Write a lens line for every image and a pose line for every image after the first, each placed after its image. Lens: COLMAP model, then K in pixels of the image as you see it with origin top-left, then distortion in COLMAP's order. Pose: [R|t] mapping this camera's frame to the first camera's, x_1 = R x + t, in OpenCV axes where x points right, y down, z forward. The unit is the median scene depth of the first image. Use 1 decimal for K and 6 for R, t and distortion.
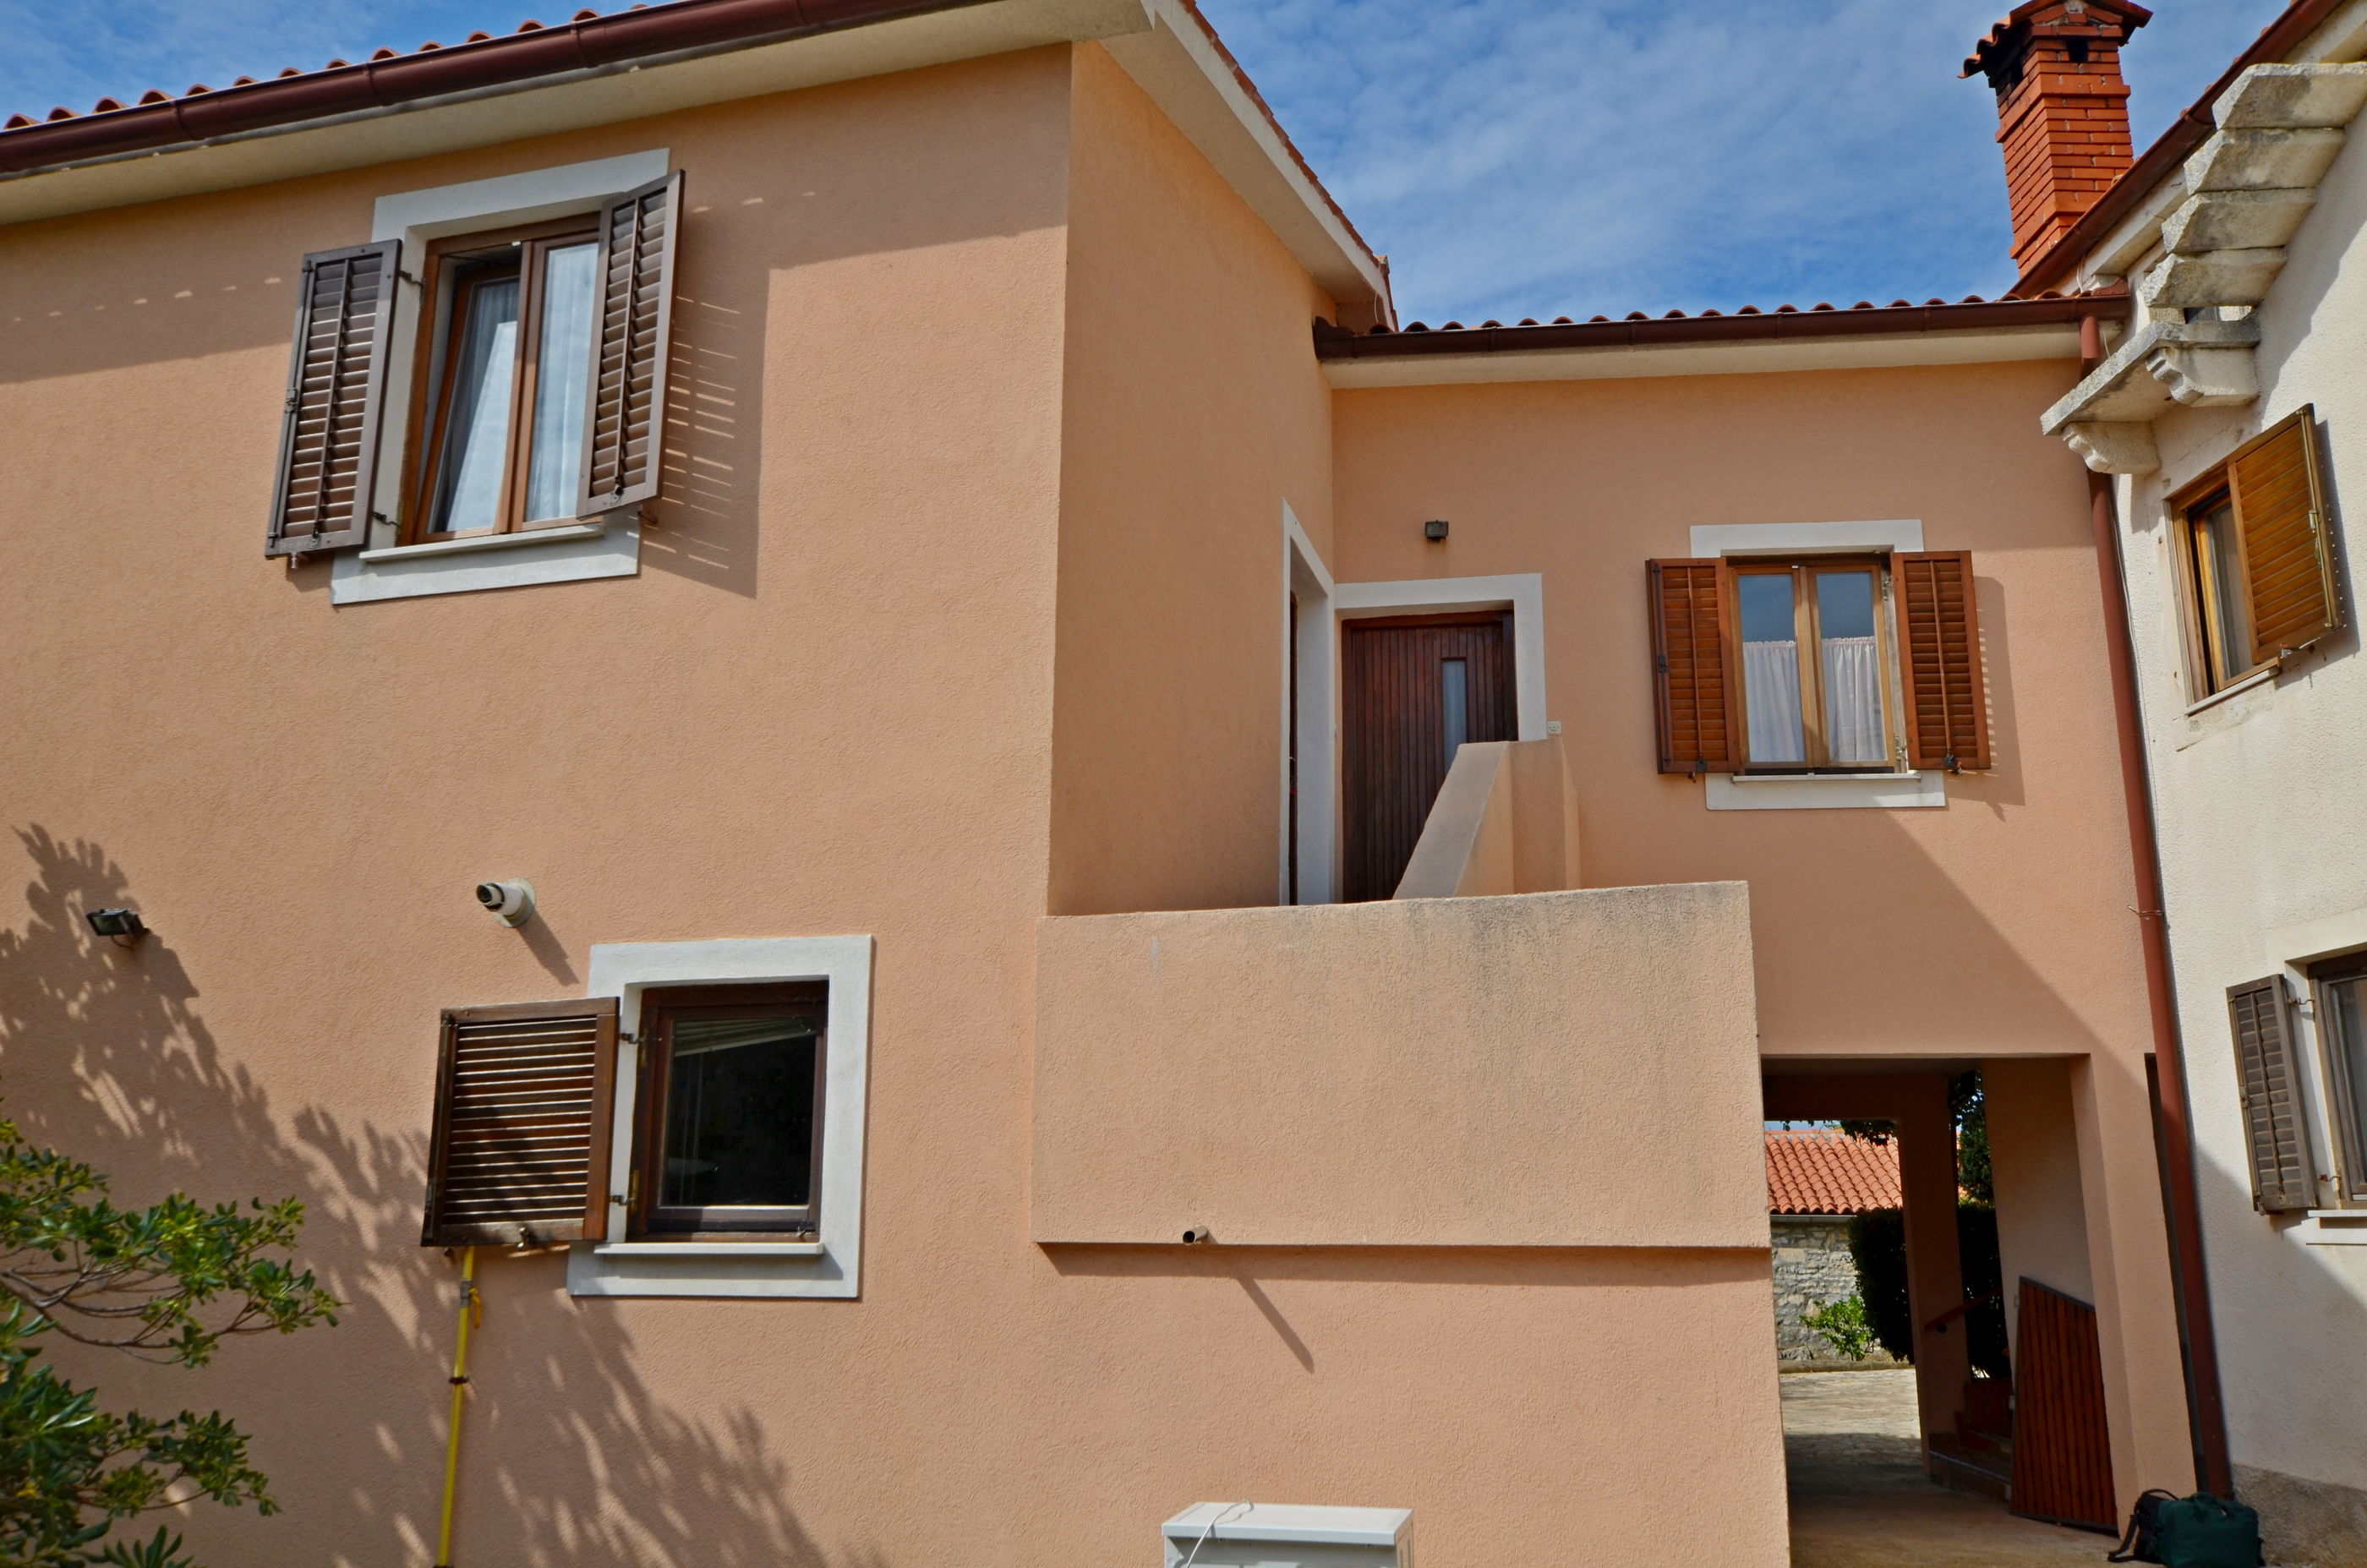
lens RADIAL K [[1910.0, 0, 1183.5], [0, 1910.0, 784.0], [0, 0, 1]] dist [0.040317, 0.005074]
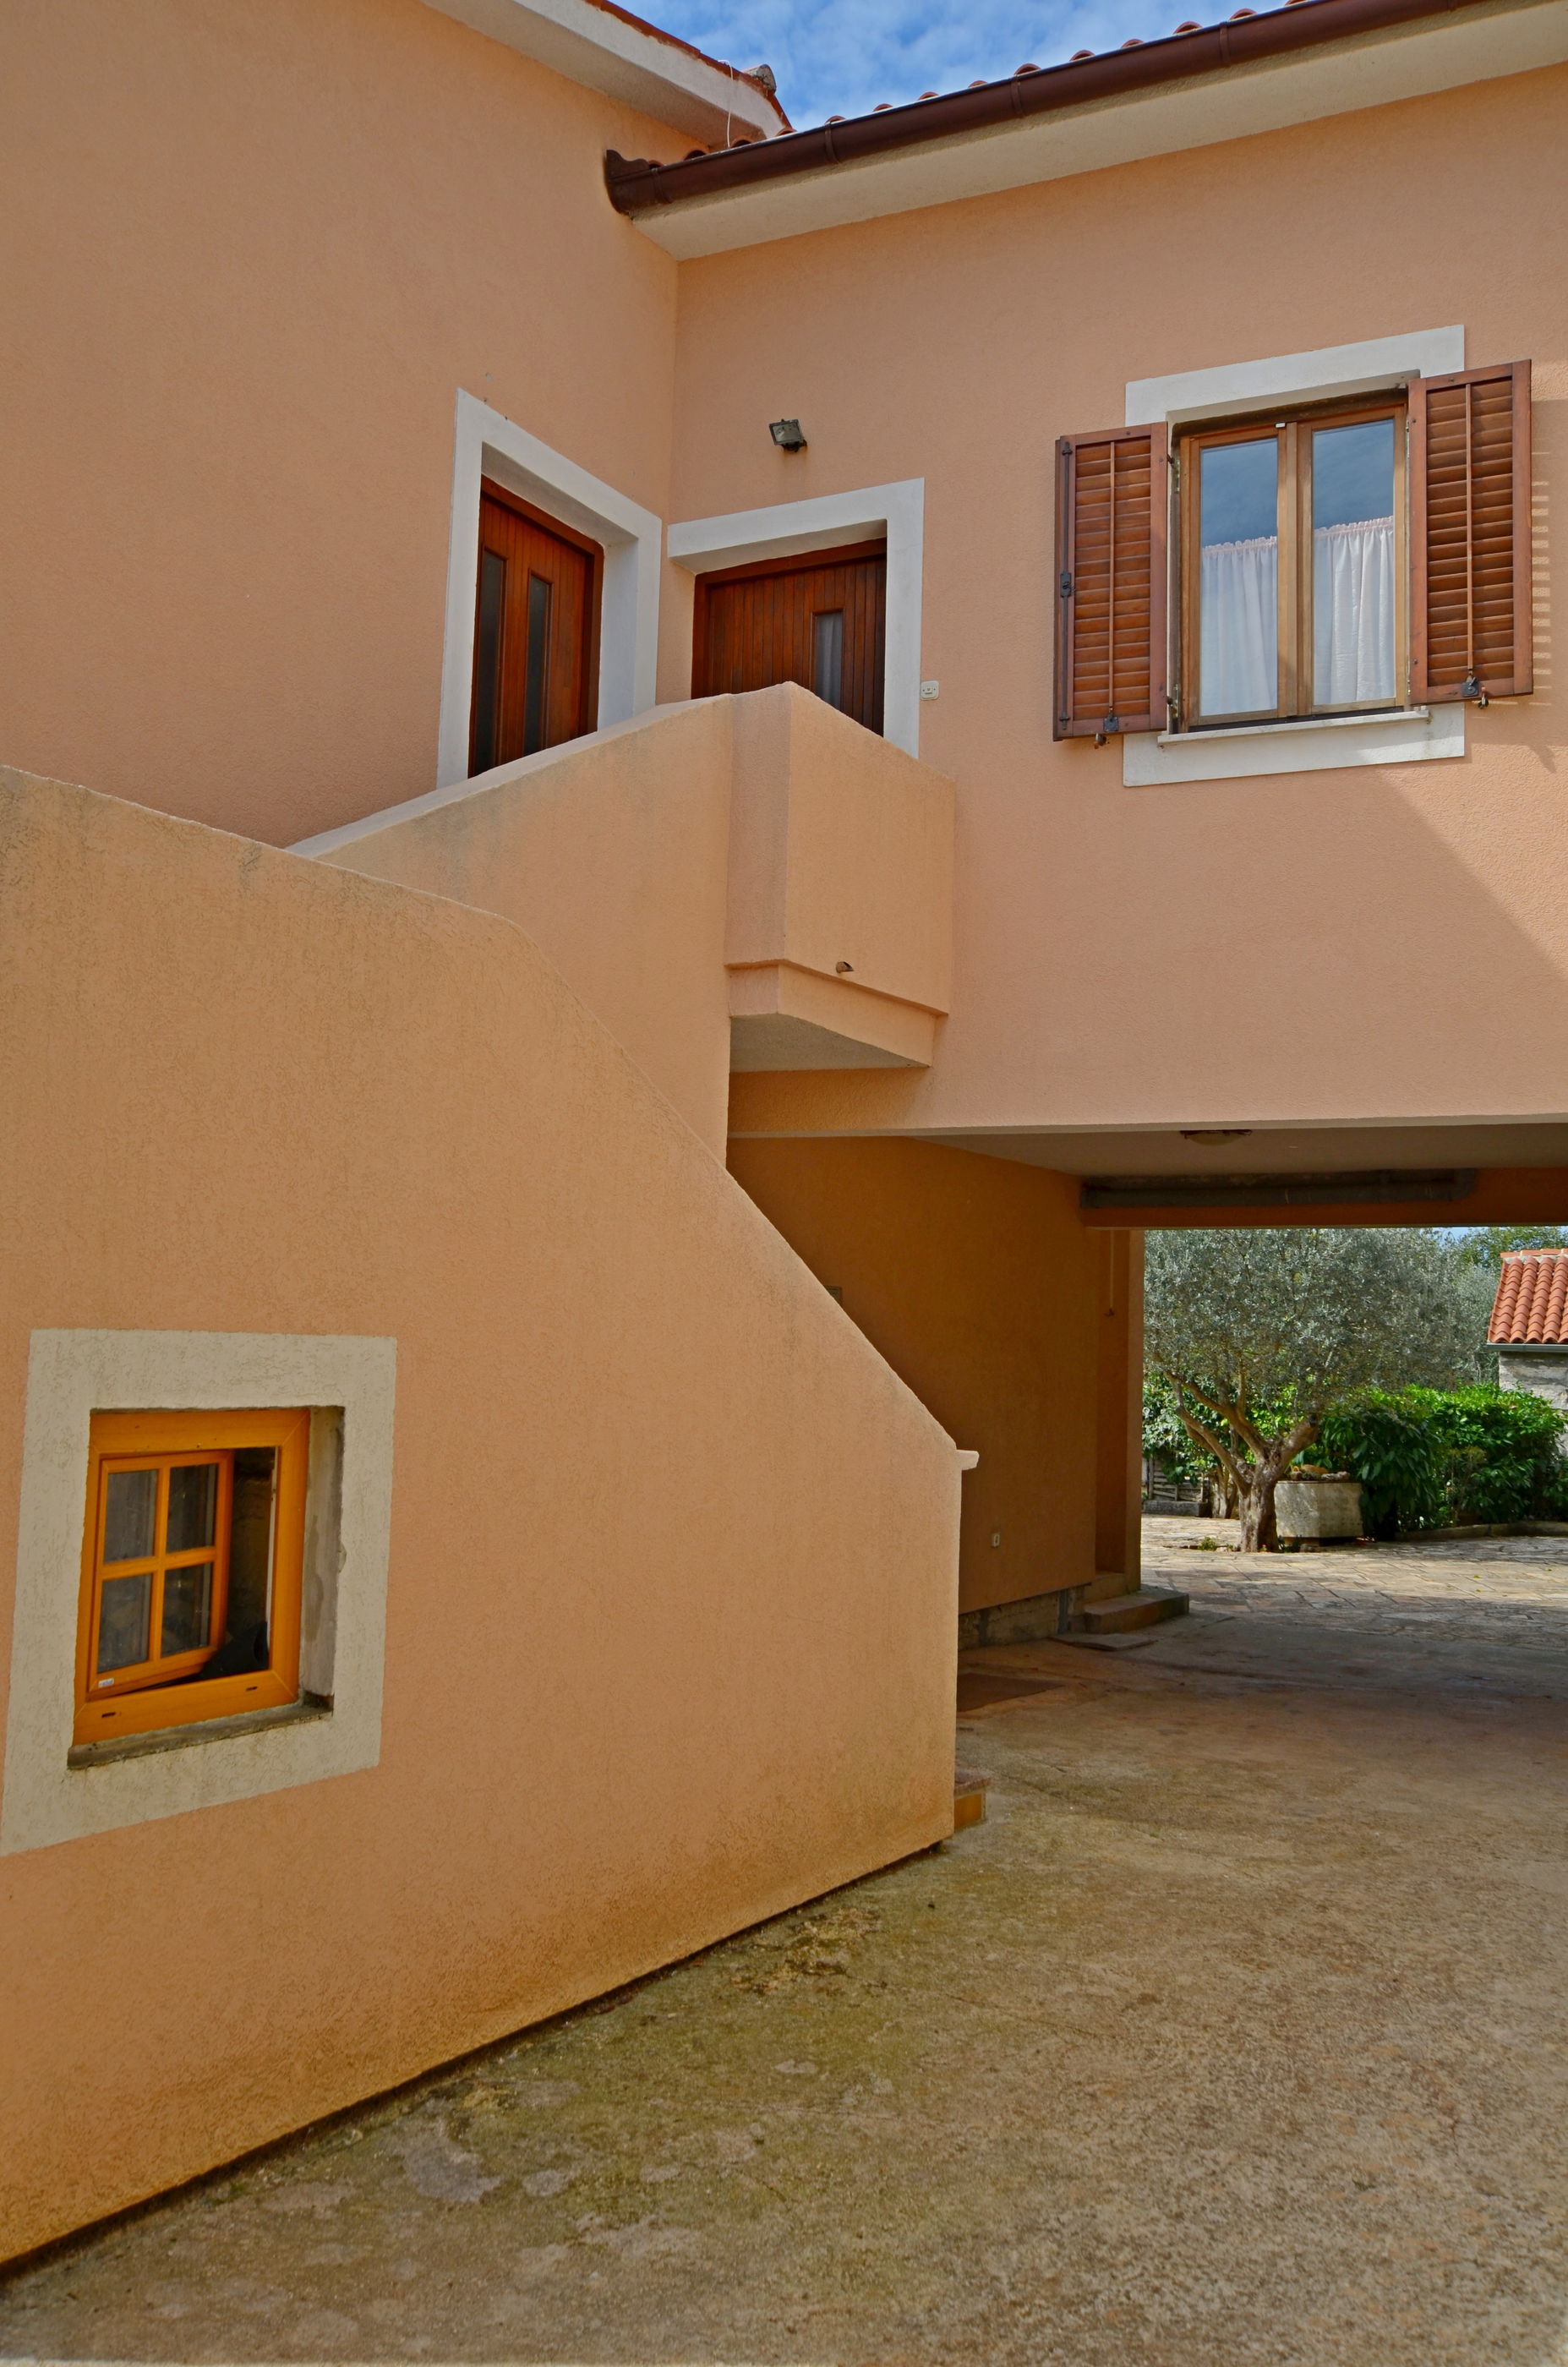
lens RADIAL K [[1910.0, 0, 784.0], [0, 1910.0, 1183.5], [0, 0, 1]] dist [0.040317, 0.005074]
pose [[0.952226, -0.003016, -0.305381, 0.365705], [0.044947, 0.990446, 0.130370, 0.060596], [0.302070, -0.137867, 0.943264, 0.254501]]
